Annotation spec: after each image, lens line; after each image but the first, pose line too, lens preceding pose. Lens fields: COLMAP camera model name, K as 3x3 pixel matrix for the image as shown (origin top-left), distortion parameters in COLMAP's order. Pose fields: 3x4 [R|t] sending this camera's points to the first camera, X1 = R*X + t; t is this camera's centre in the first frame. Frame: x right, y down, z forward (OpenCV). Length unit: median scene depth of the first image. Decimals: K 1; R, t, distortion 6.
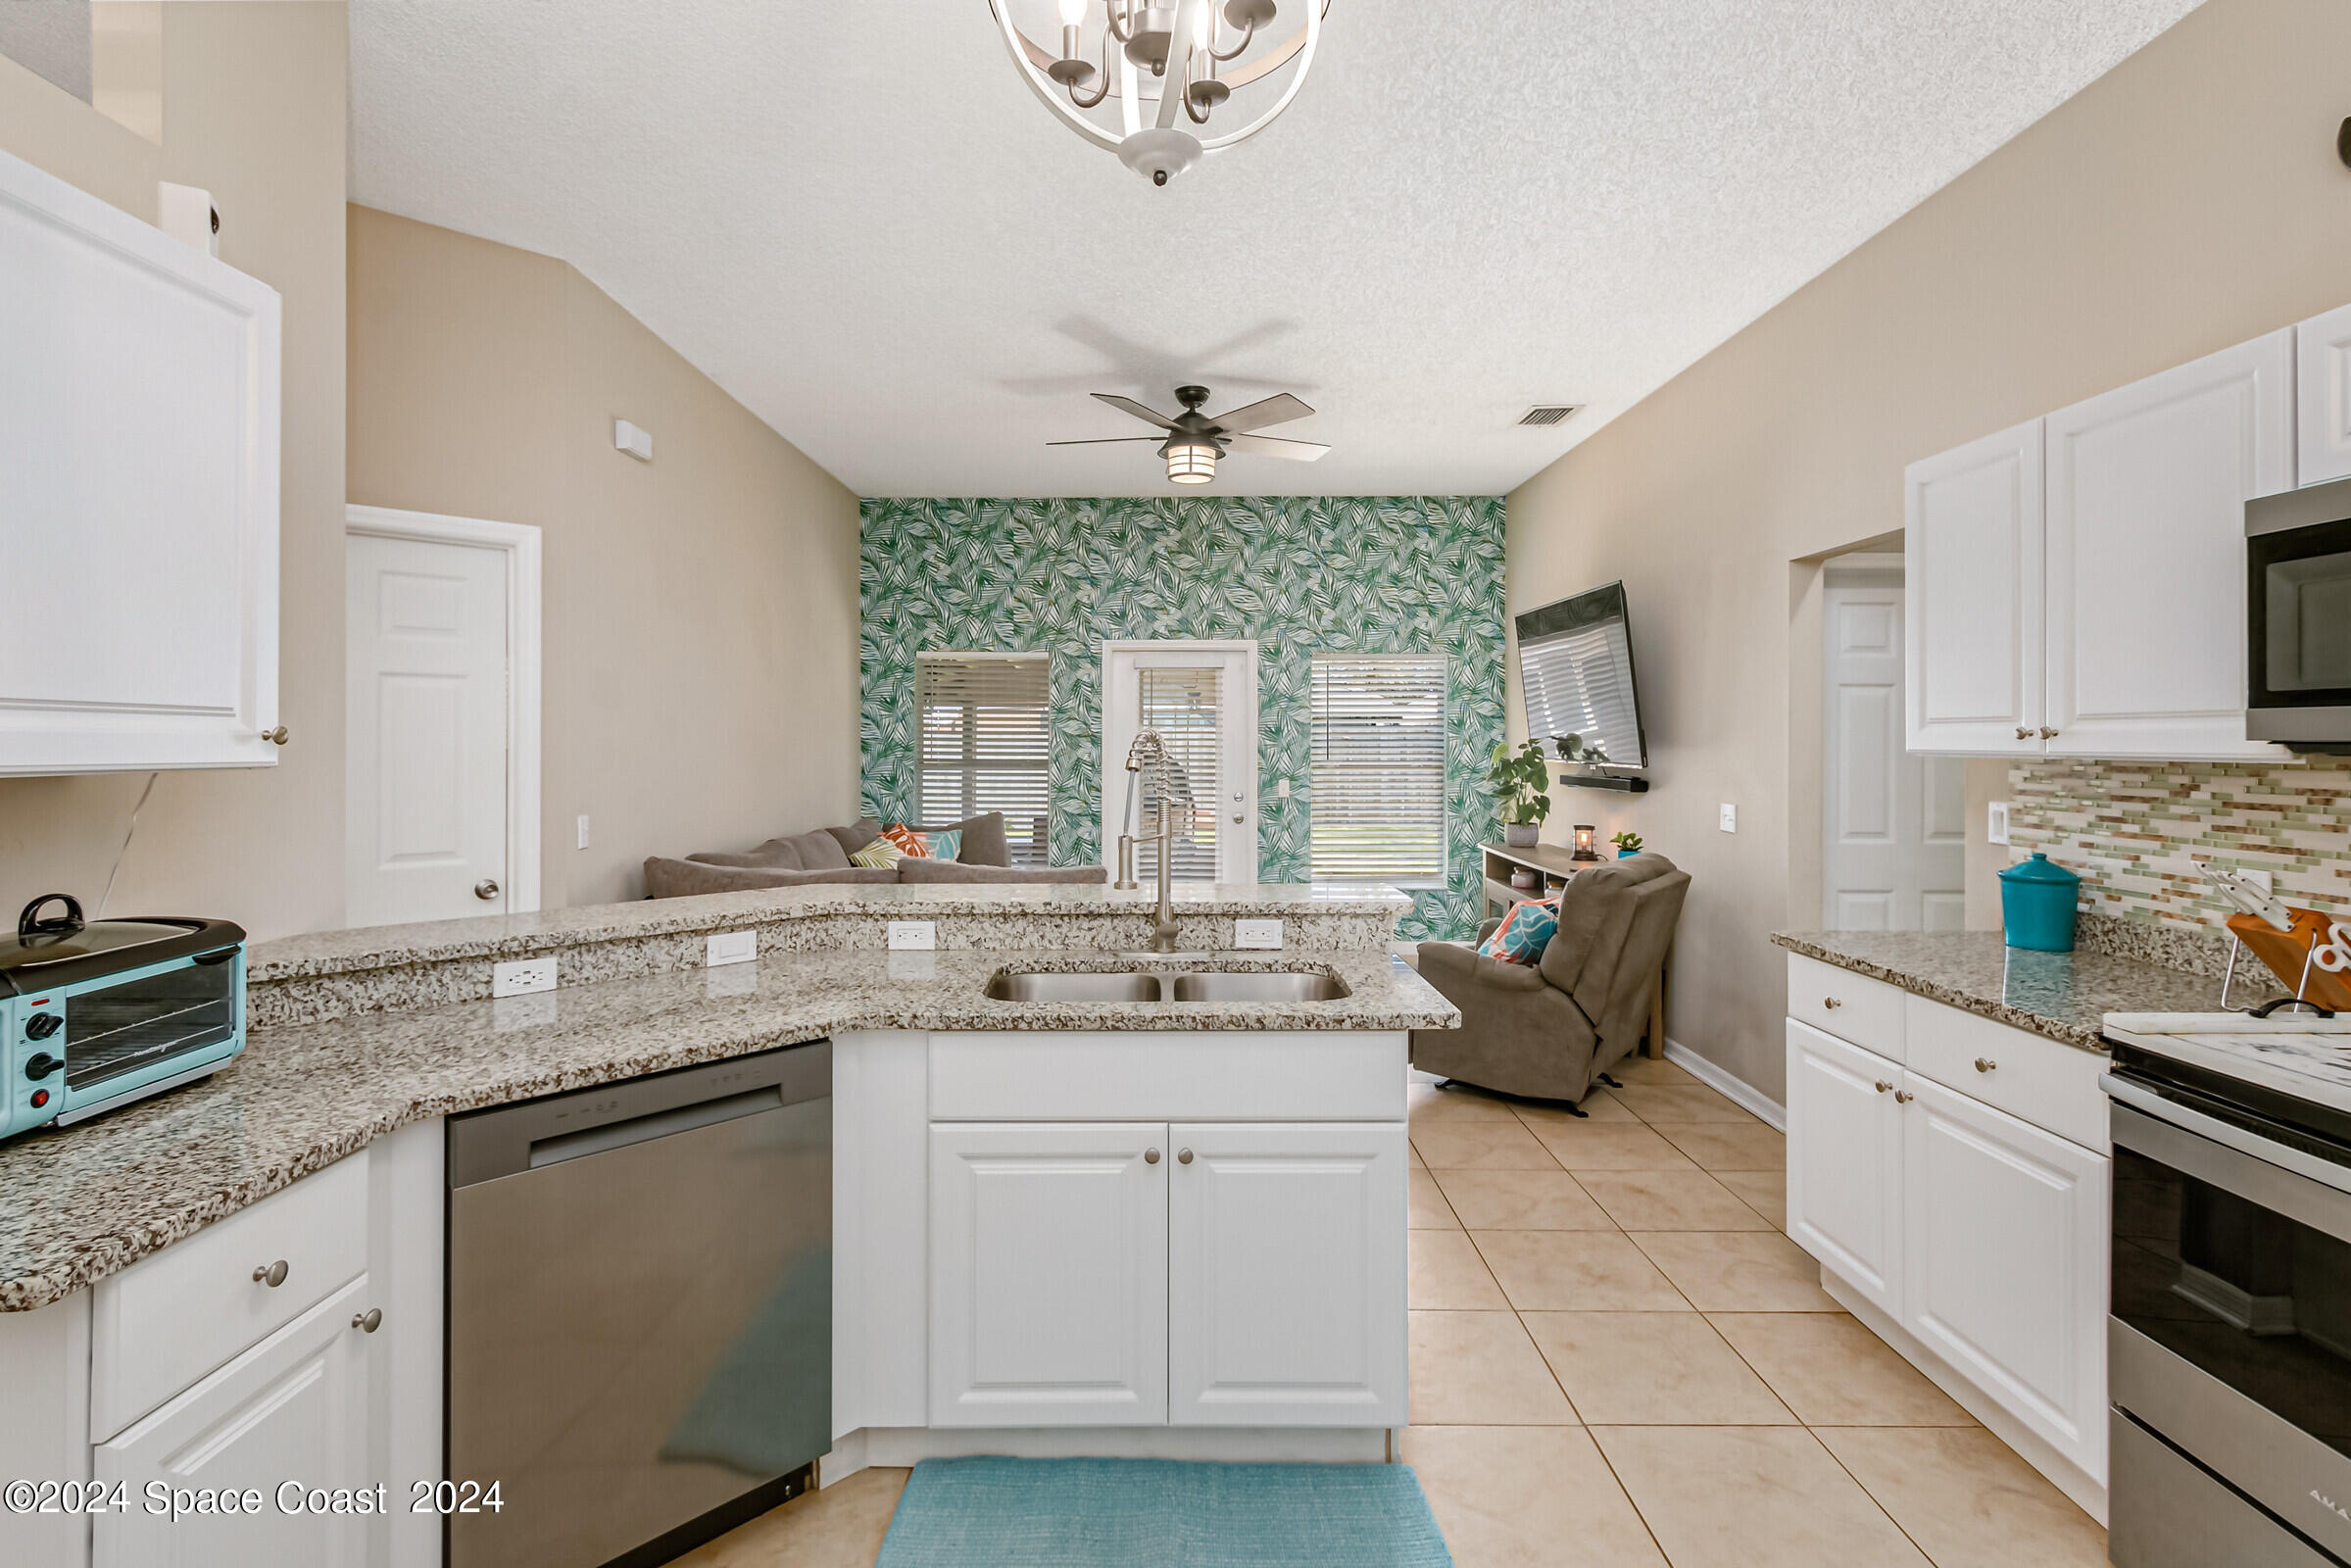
lens RADIAL K [[1068.1, 0, 1187.7], [0, 1068.1, 738.3], [0, 0, 1]] dist [0.005548, 0.000325]
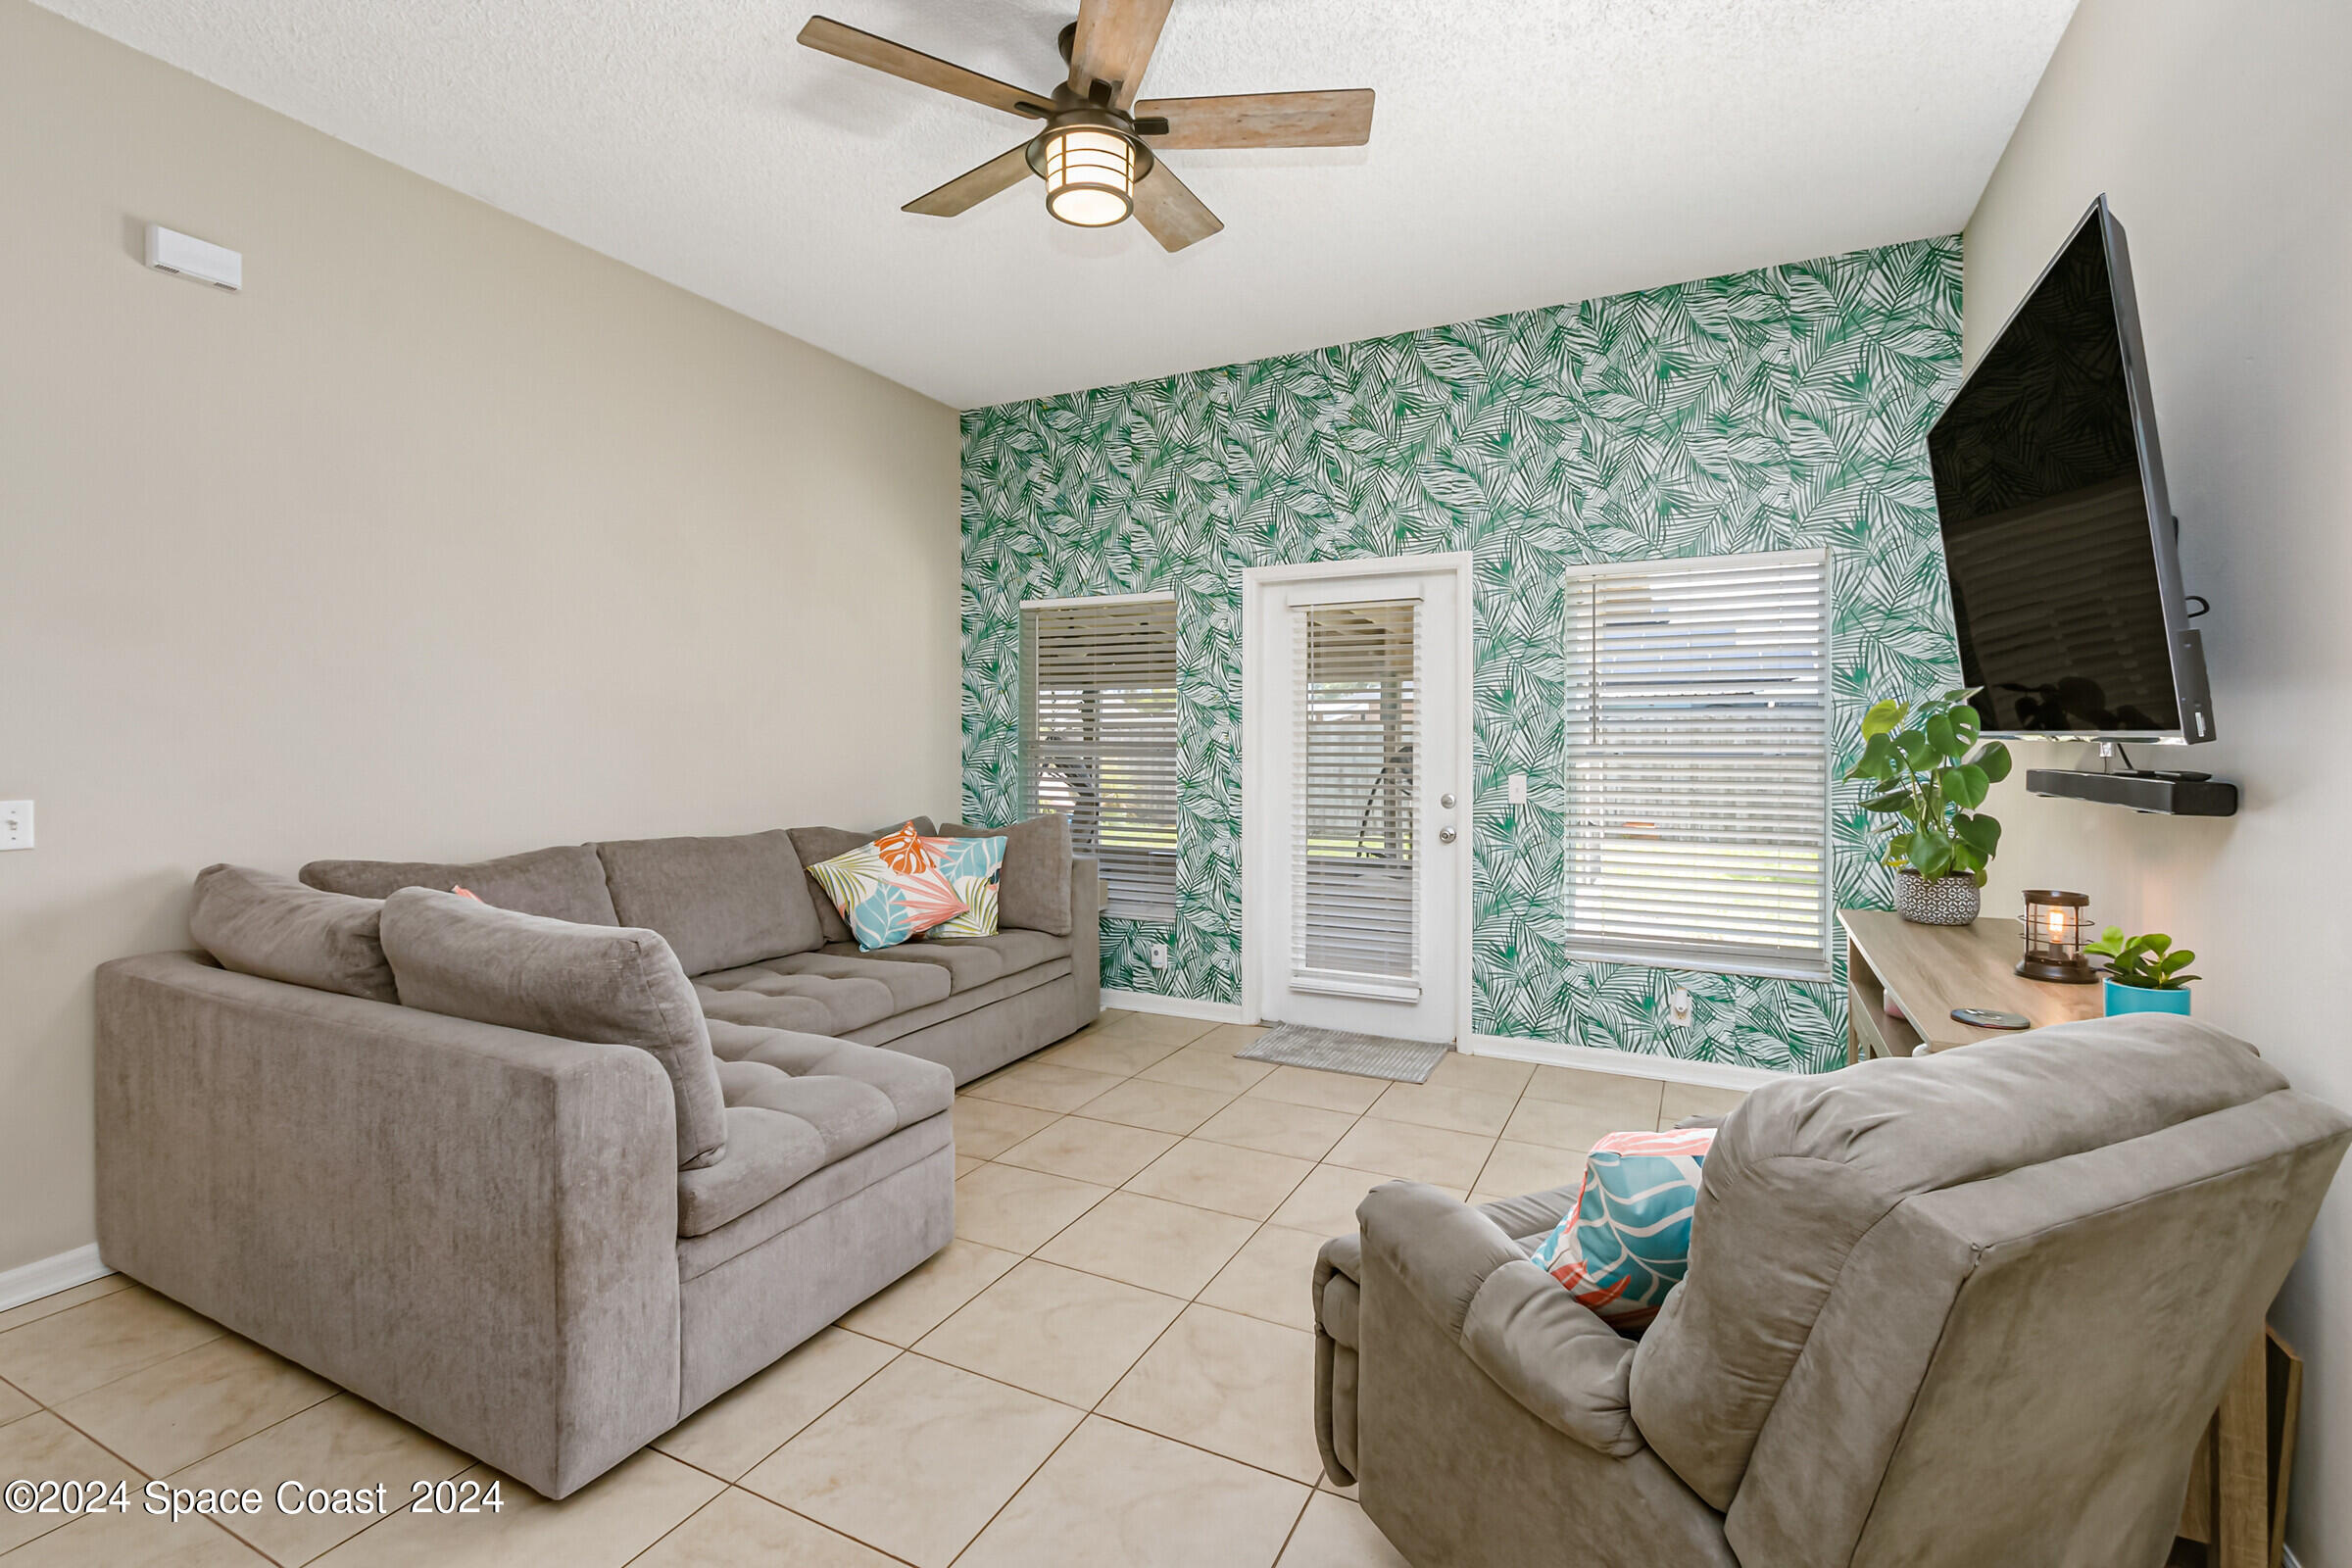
lens RADIAL K [[1068.5, 0, 1172.1], [0, 1068.5, 737.4], [0, 0, 1]] dist [0.005548, 0.000325]
pose [[0.890254, -0.001194, -0.455464, 0.193124], [0.001852, 0.999998, 0.000998, 0.016179], [0.455461, -0.001732, 0.890254, 0.363733]]
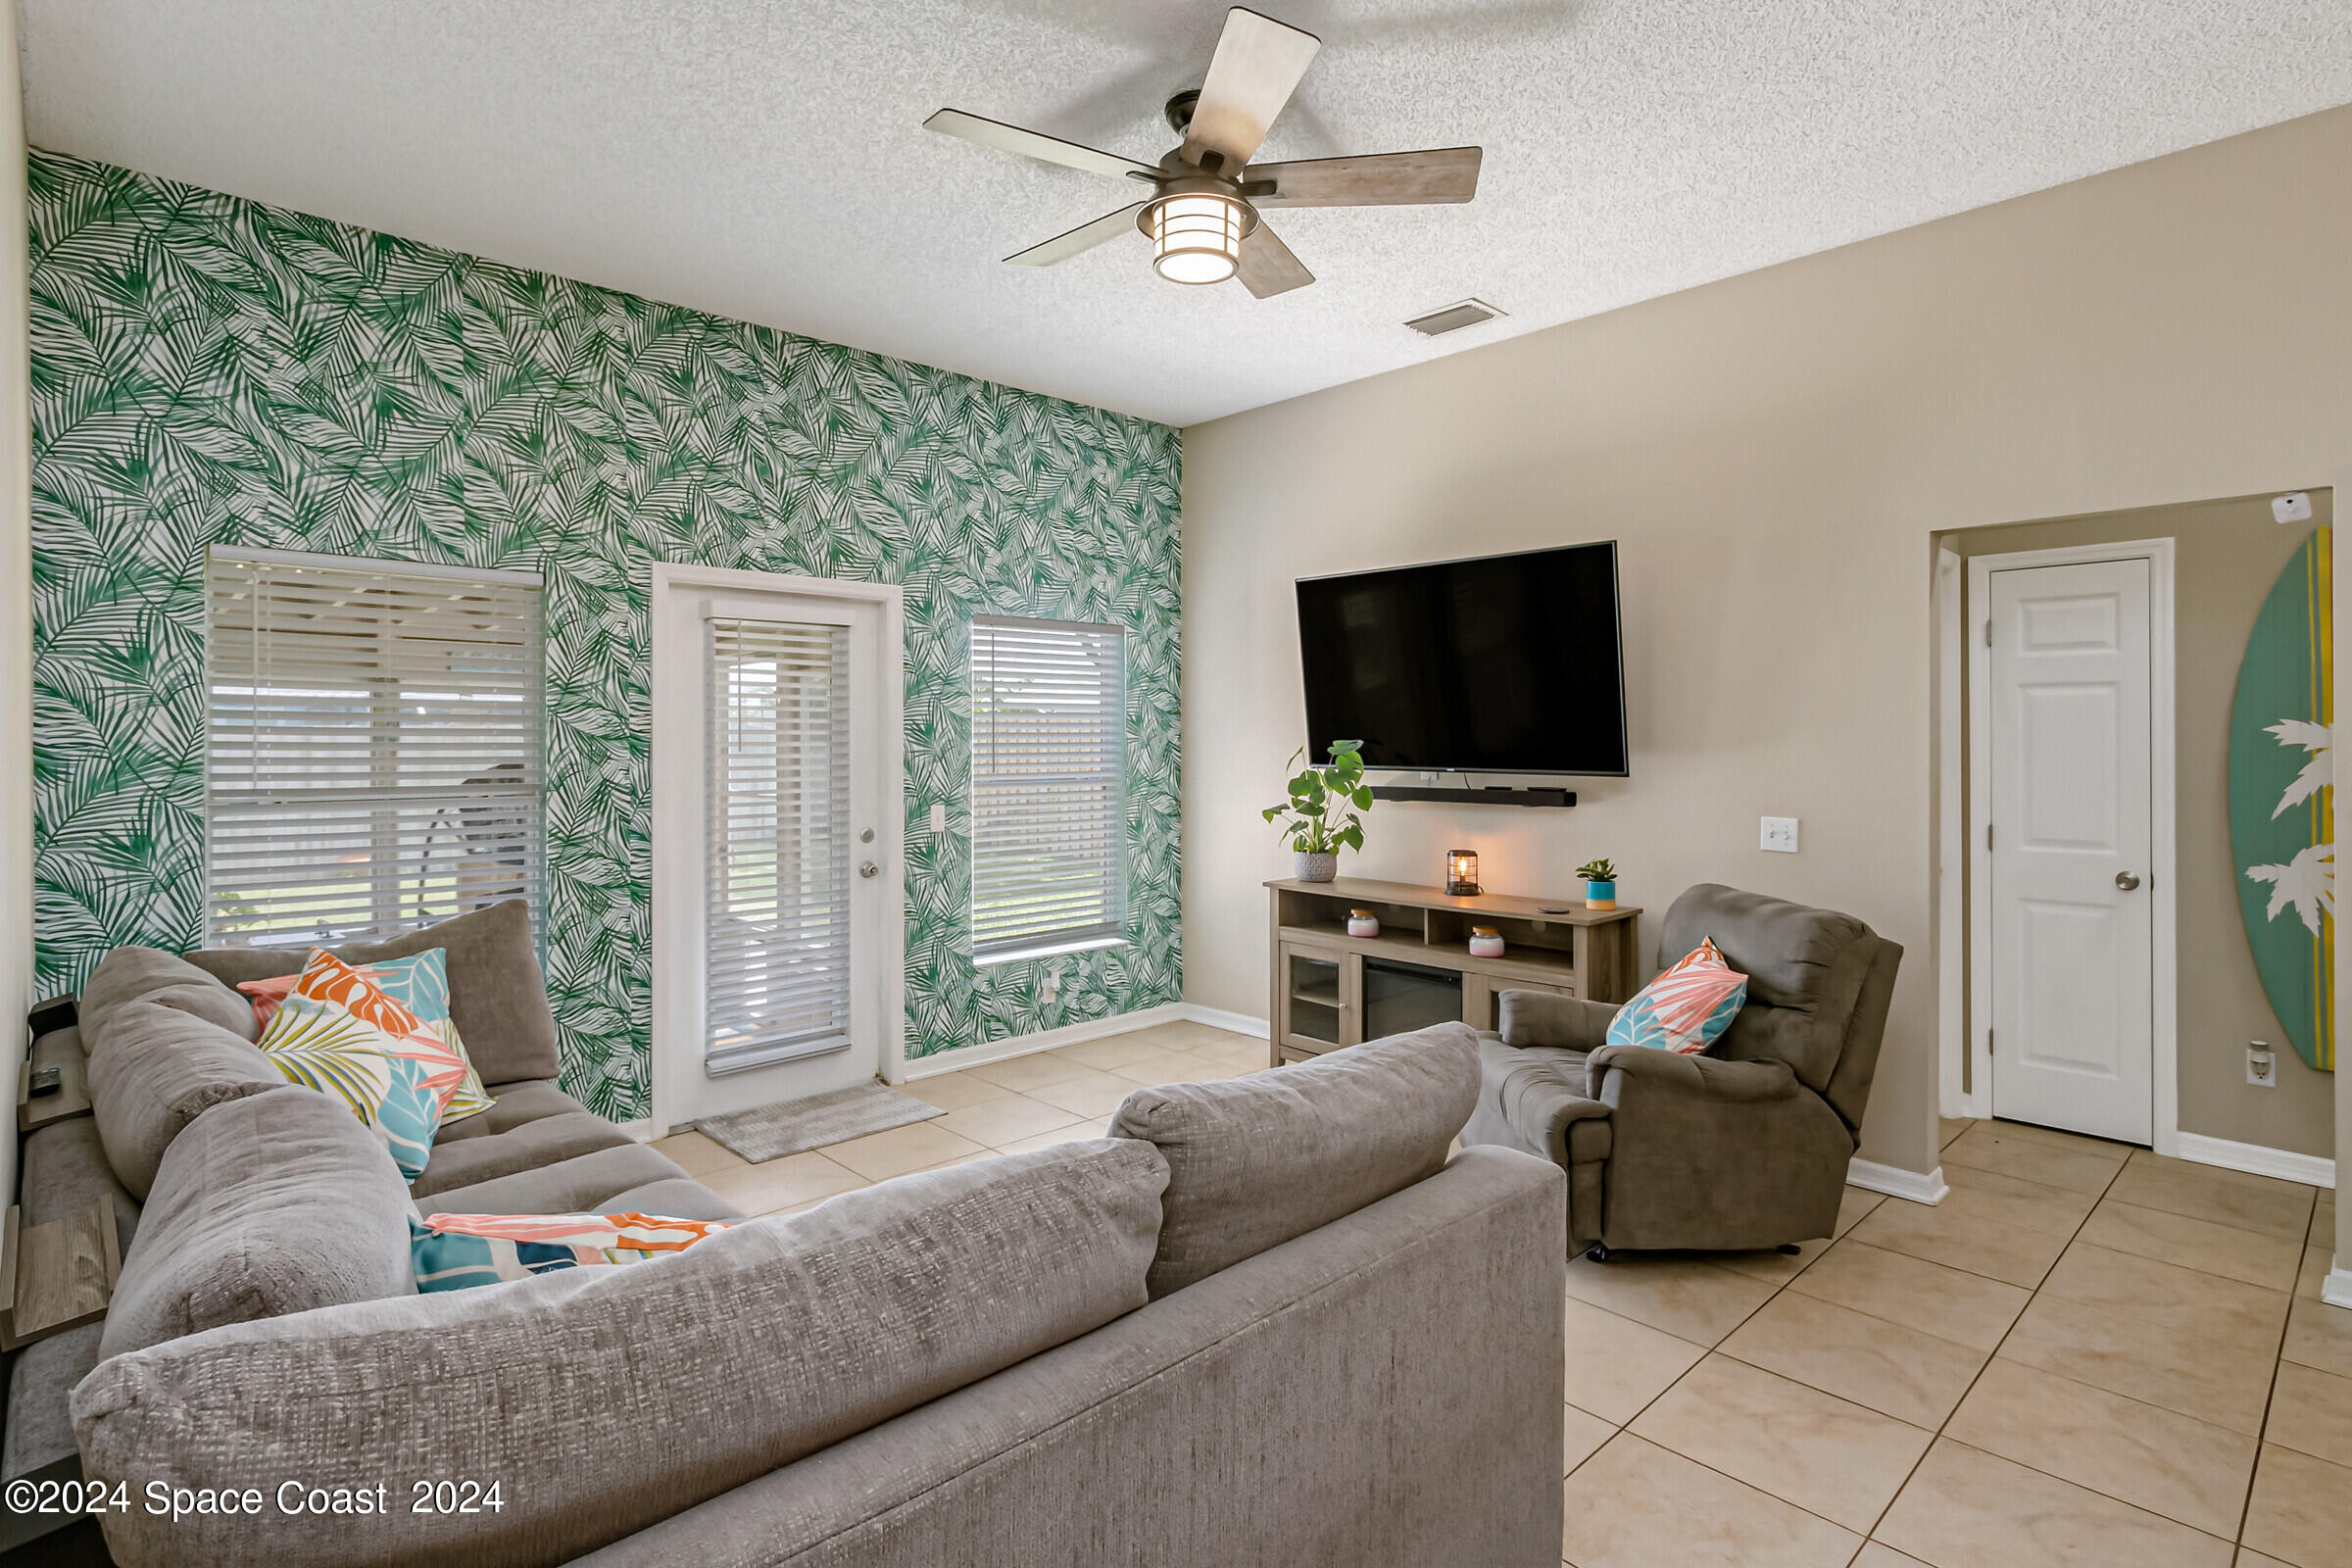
lens RADIAL K [[1141.7, 0, 1135.2], [0, 1141.7, 738.8], [0, 0, 1]] dist [0.005167, -0.000052]
pose [[0.747593, -0.001931, 0.664155, -0.281327], [0.001772, 0.999998, 0.000914, -0.001863], [-0.664155, 0.000494, 0.747595, 0.401829]]
